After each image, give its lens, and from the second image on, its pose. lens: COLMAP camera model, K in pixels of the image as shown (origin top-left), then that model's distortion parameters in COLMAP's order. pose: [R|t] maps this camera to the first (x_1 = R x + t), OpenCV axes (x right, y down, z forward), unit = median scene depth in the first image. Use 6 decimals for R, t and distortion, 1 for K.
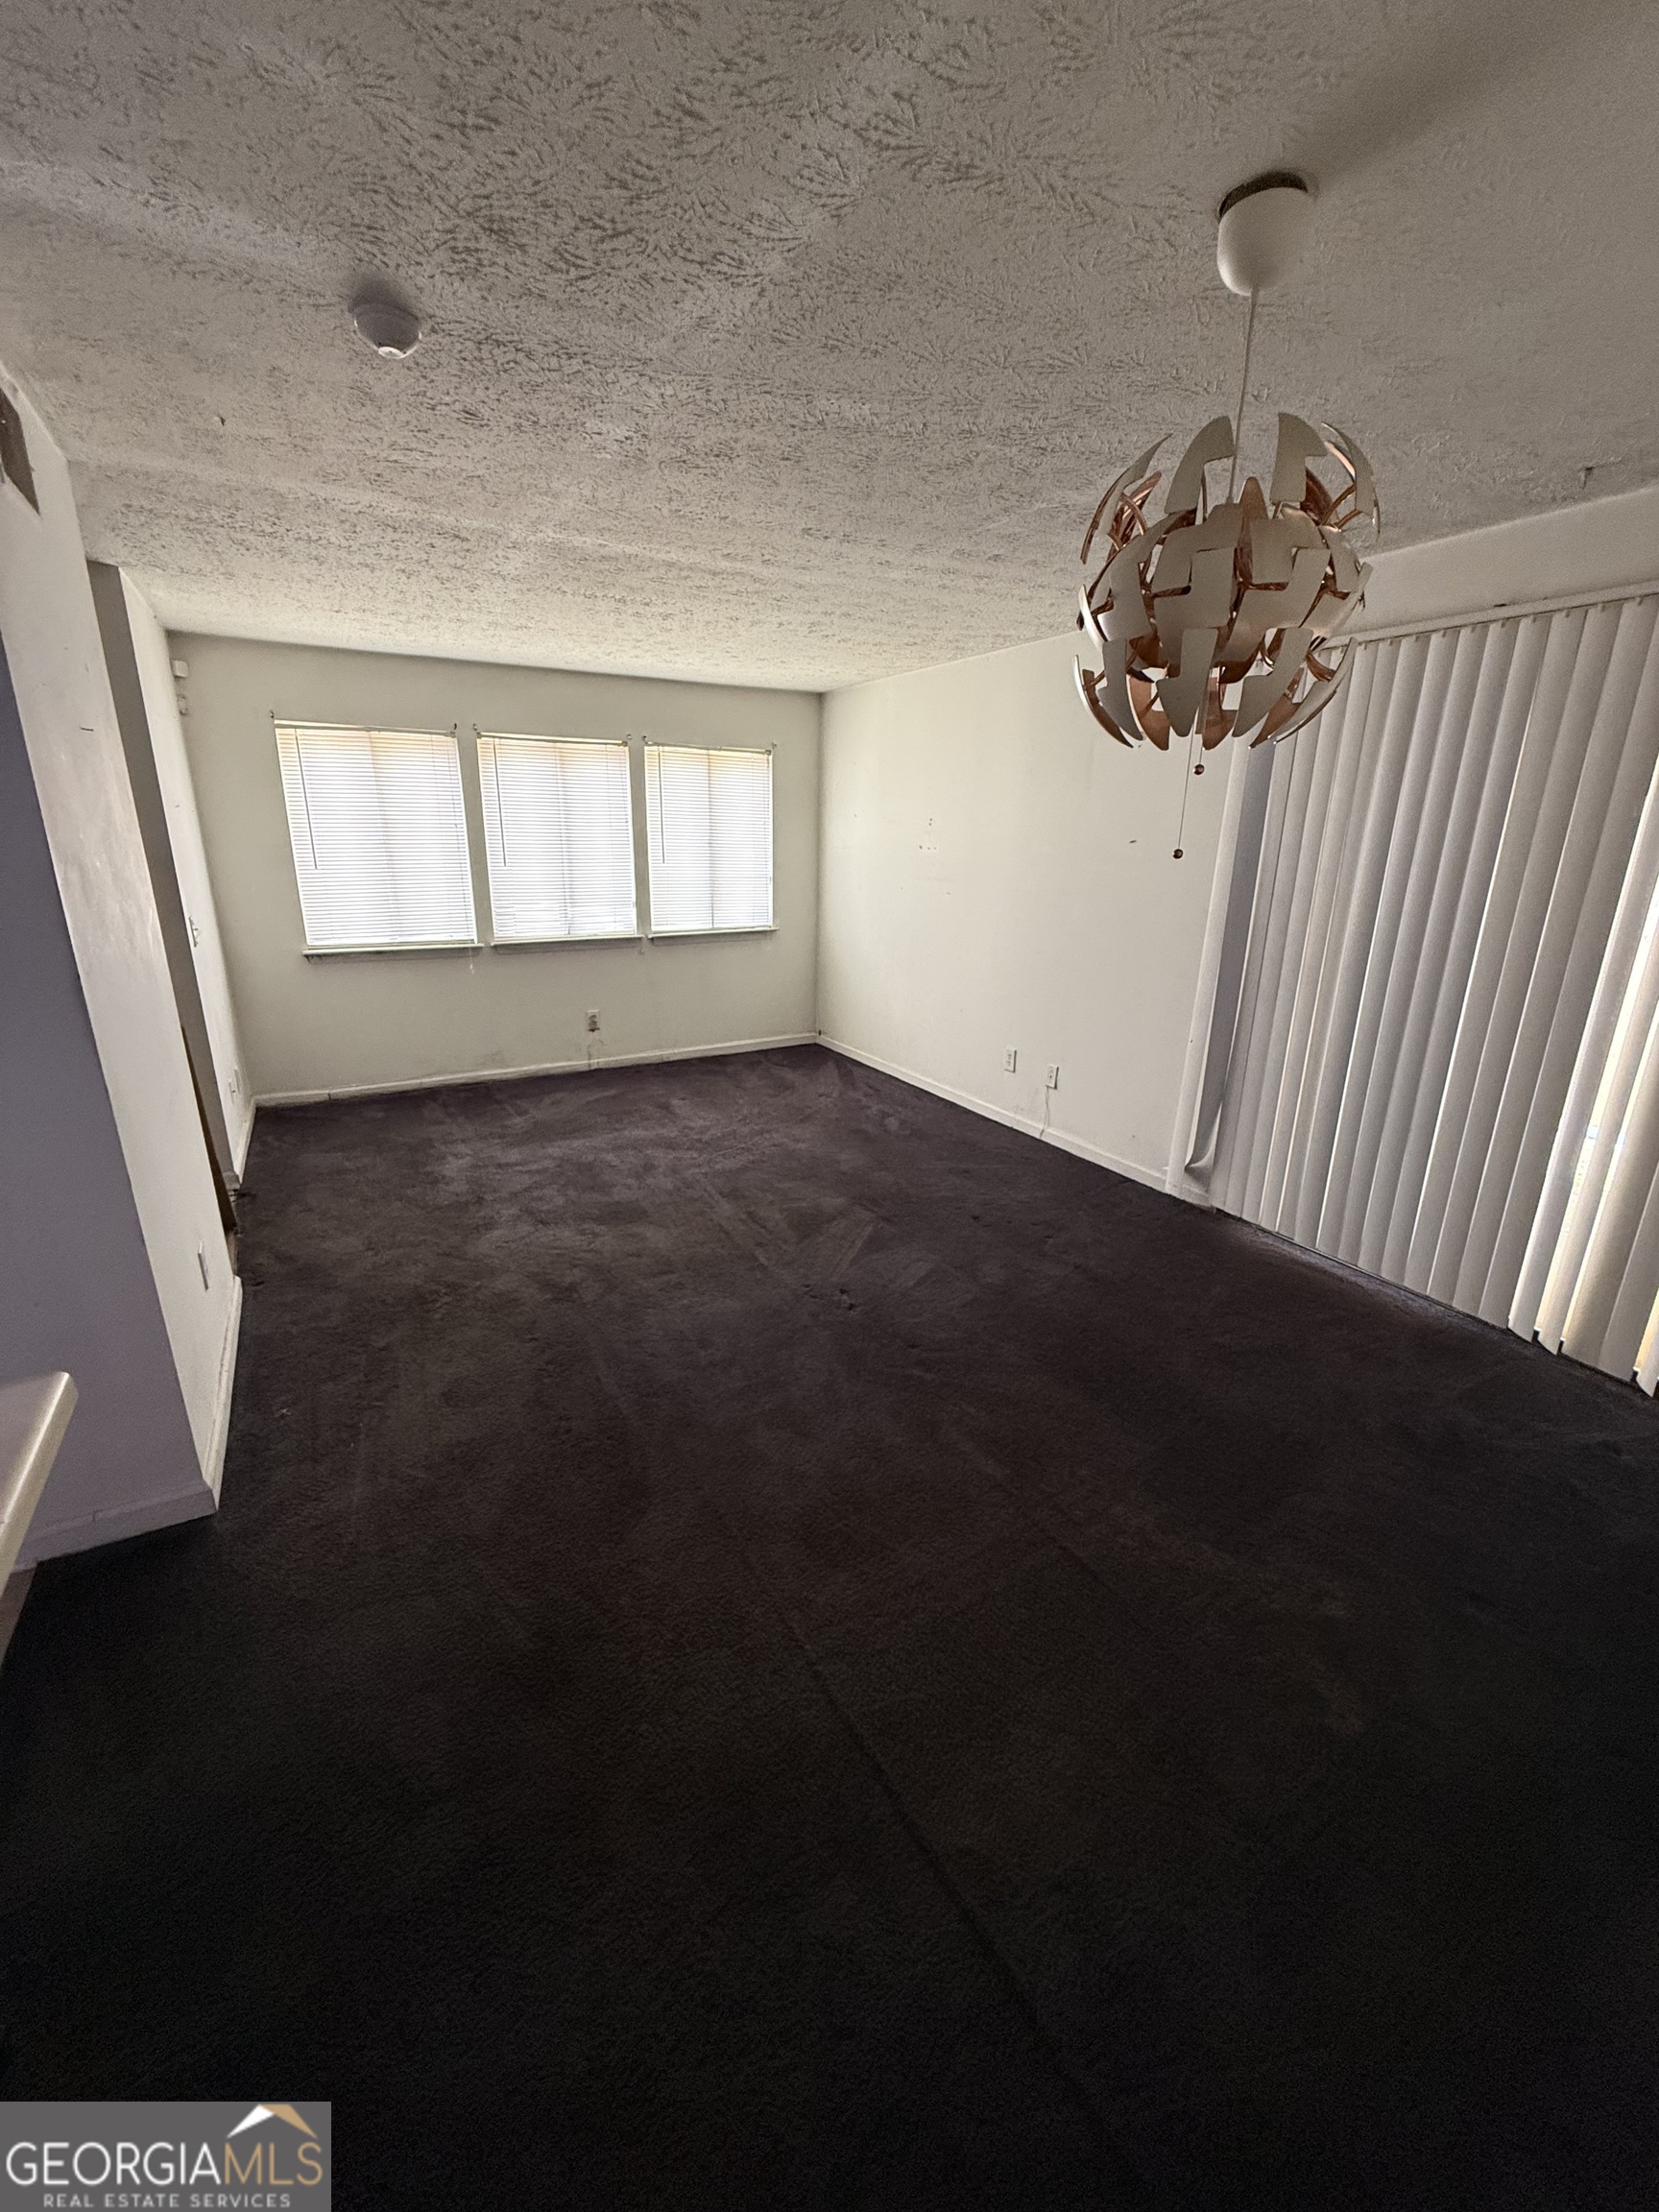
lens RADIAL K [[880.2, 0, 824.5], [0, 880.2, 1100.3], [0, 0, 1]] dist [-0.004473, 0.000076]
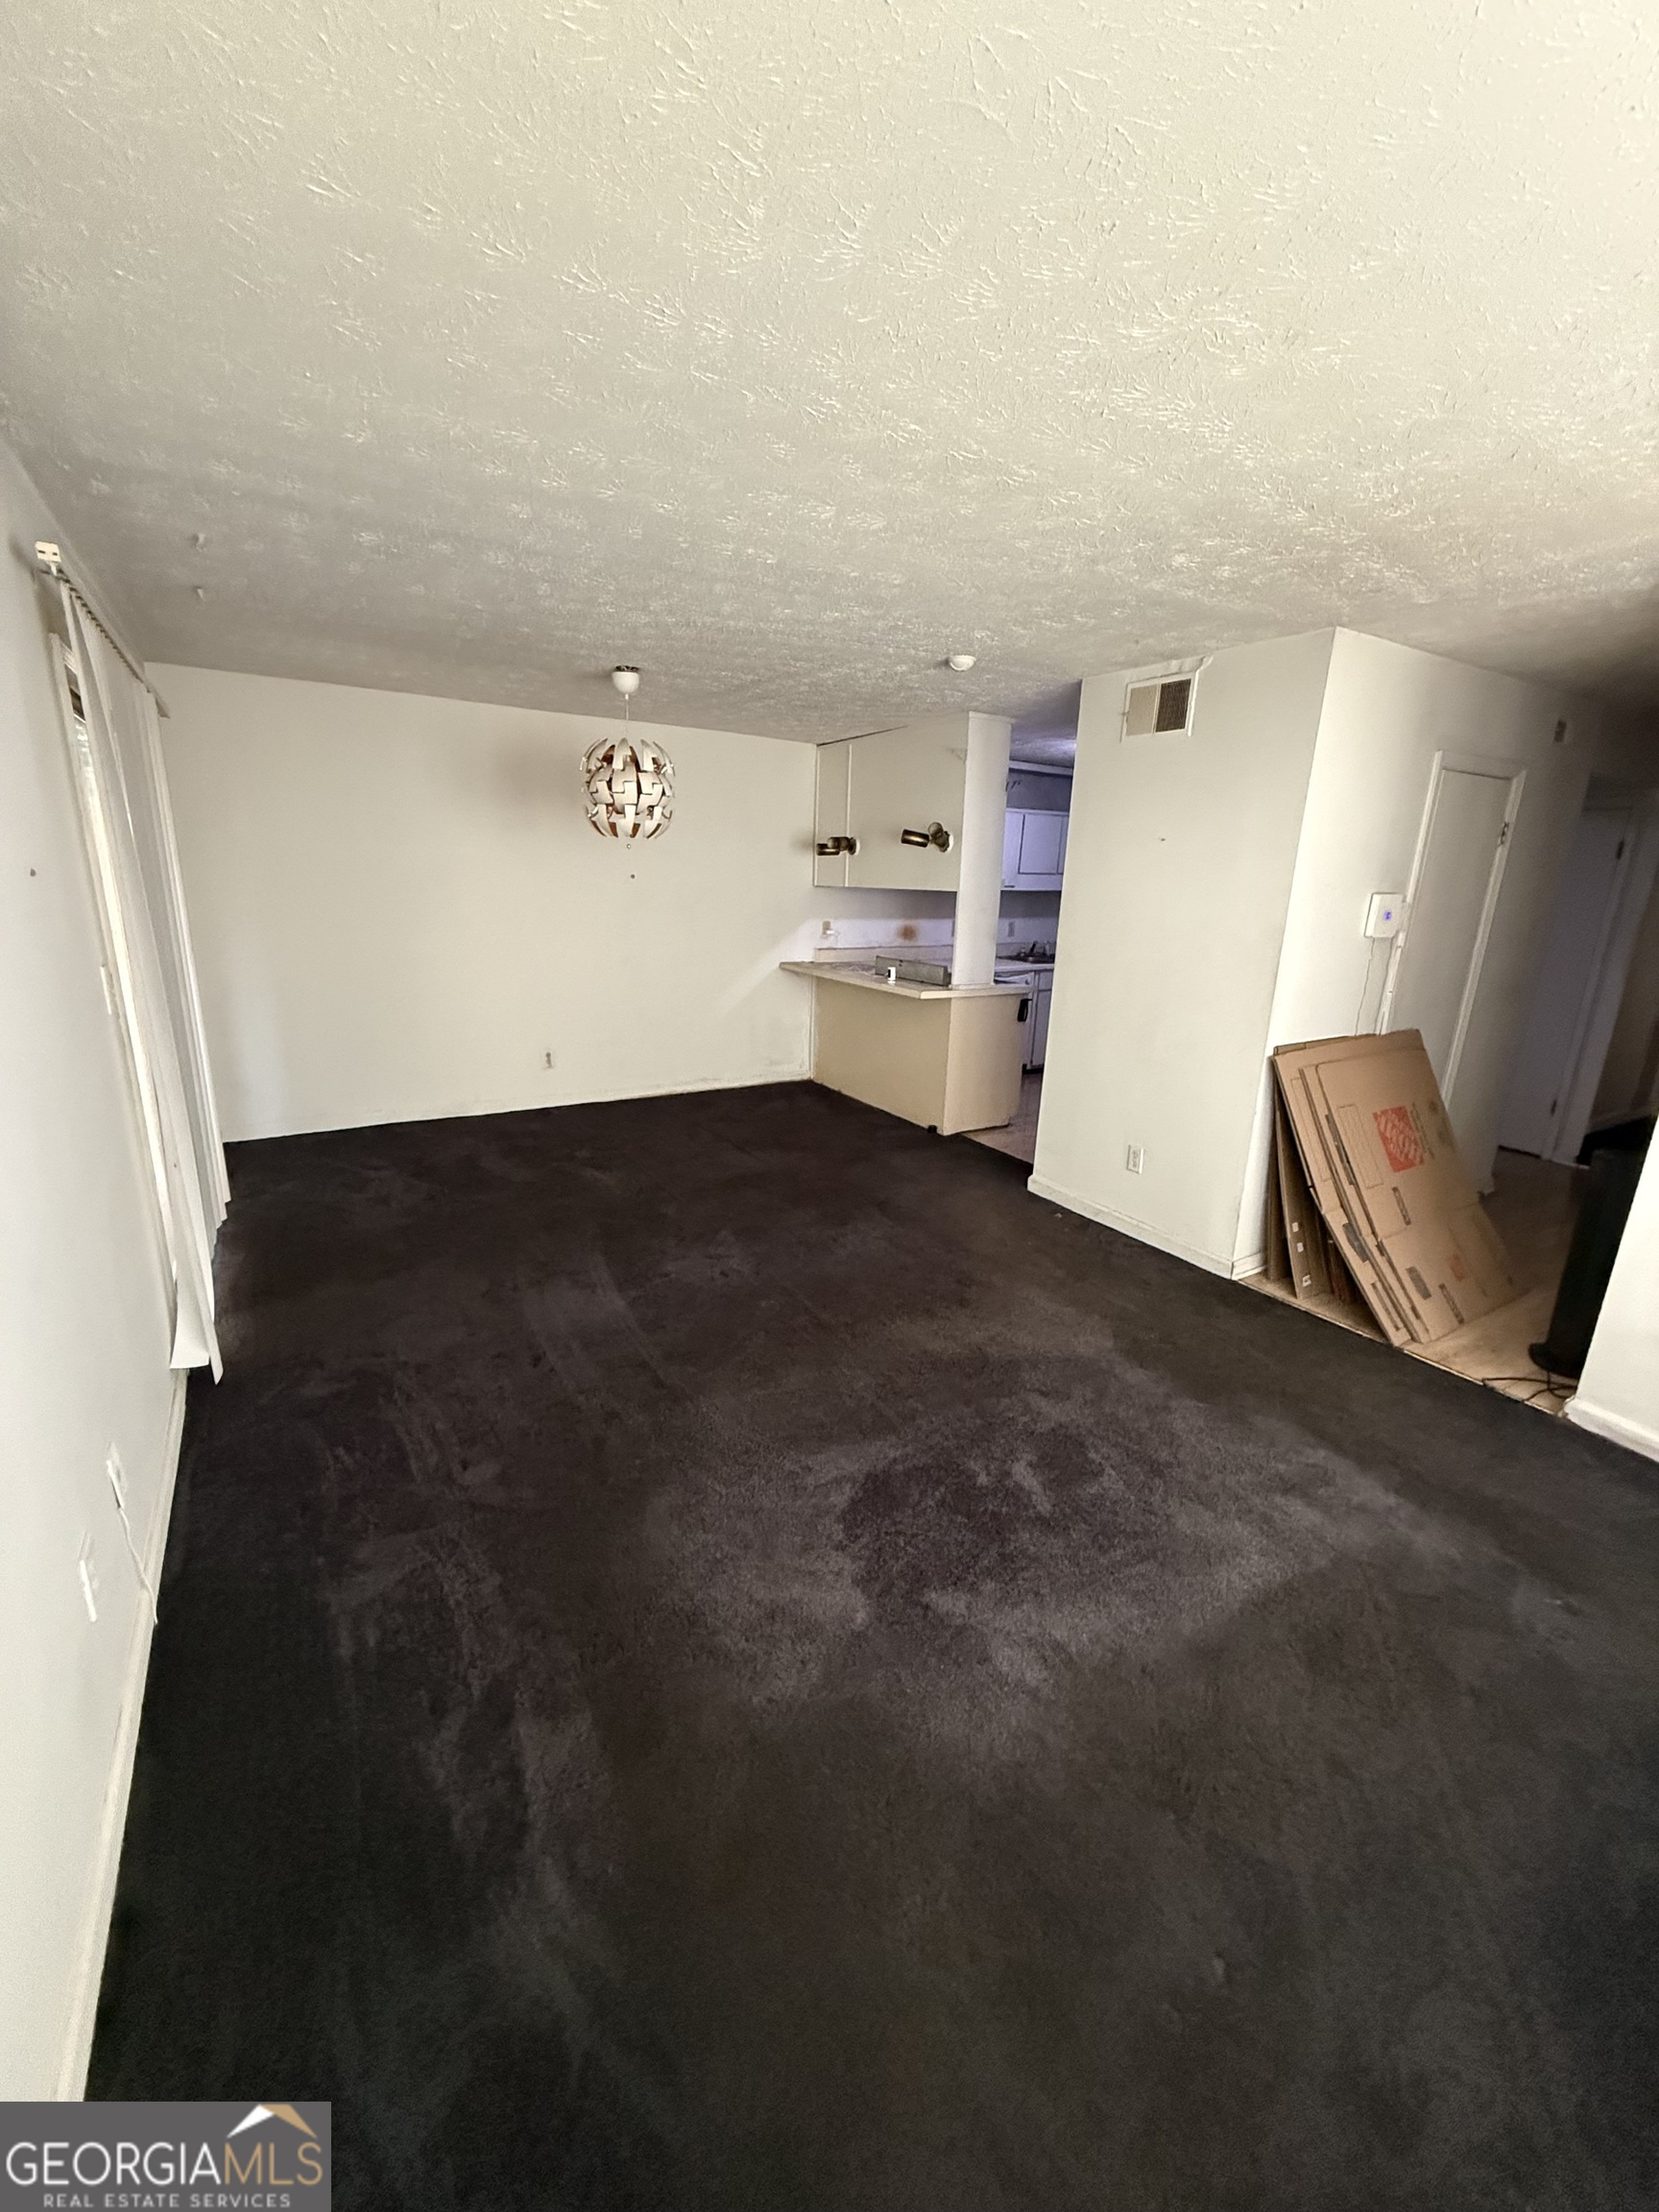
lens RADIAL K [[880.2, 0, 833.0], [0, 880.2, 1108.8], [0, 0, 1]] dist [-0.004473, 0.000076]
pose [[-0.998587, -0.027751, -0.045329, -0.051794], [-0.047682, 0.844513, 0.533408, -0.498653], [0.023479, 0.534815, -0.844643, 1.593759]]
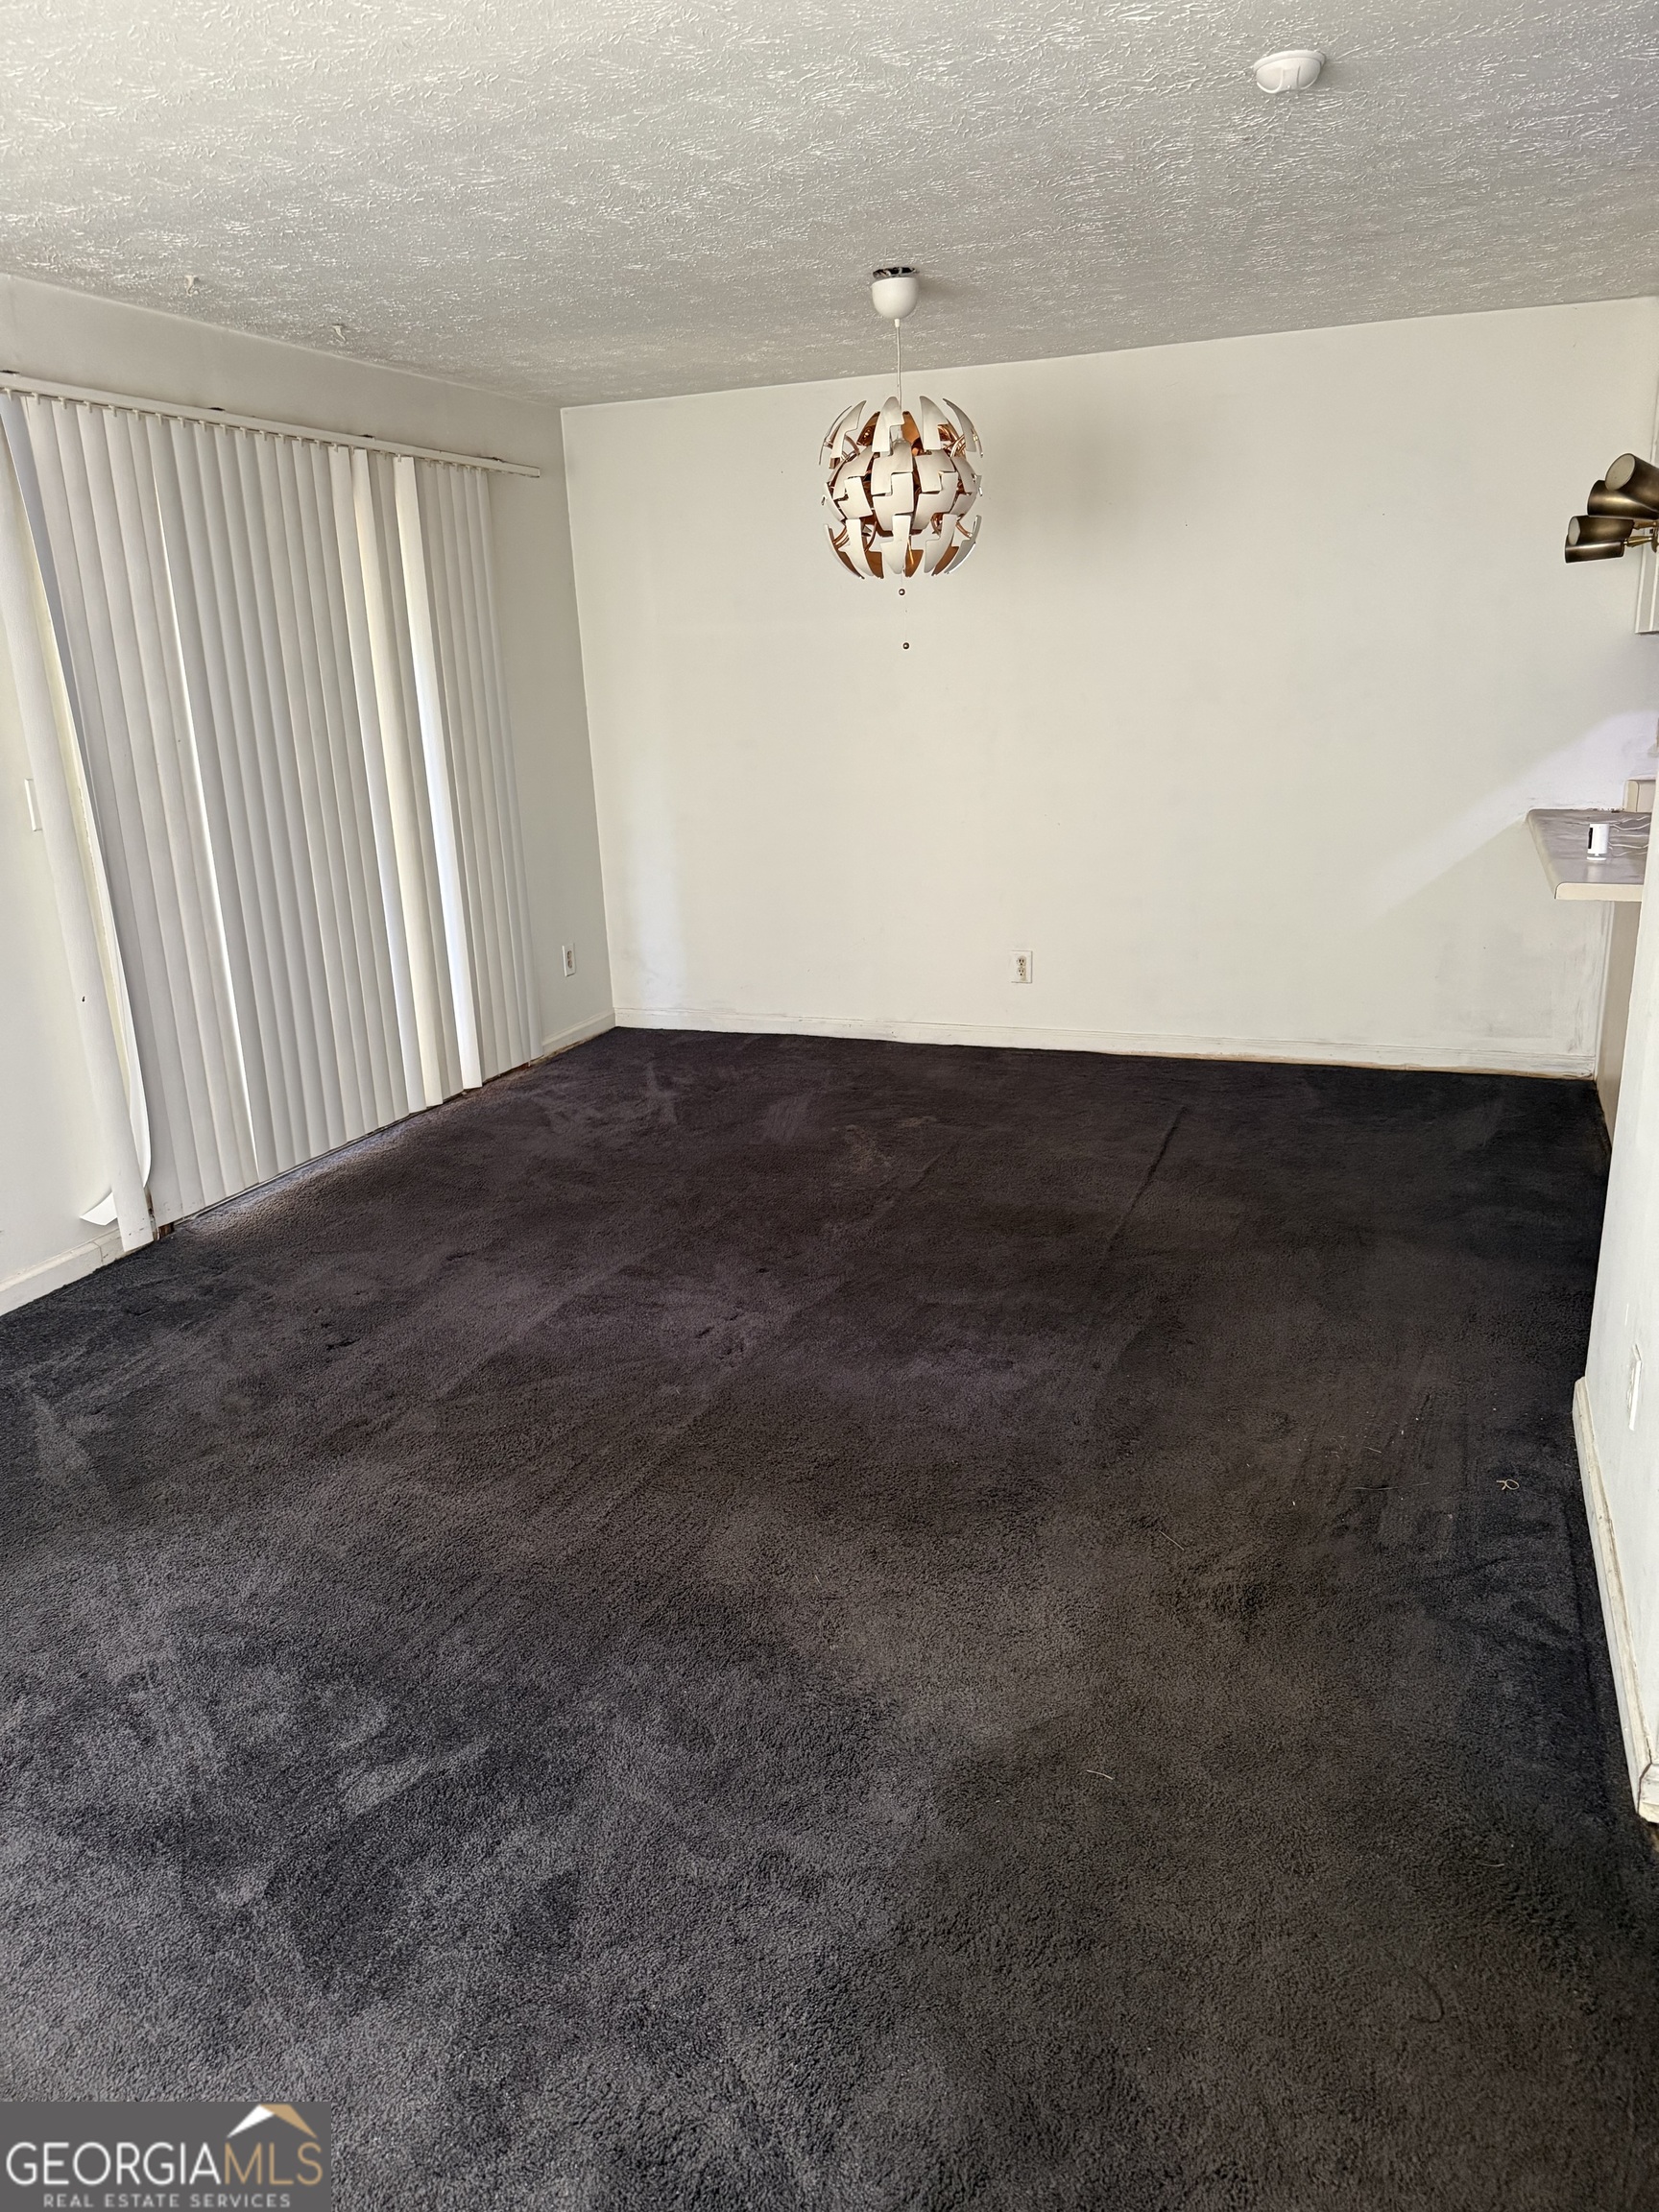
lens RADIAL K [[1557.0, 0, 830.1], [0, 1557.0, 1110.2], [0, 0, 1]] dist [0.037632, -0.001141]
pose [[-0.641090, -0.201269, 0.740604, -0.746598], [0.251108, 0.856875, 0.450233, -0.367305], [-0.725223, 0.474611, -0.498794, 1.232727]]
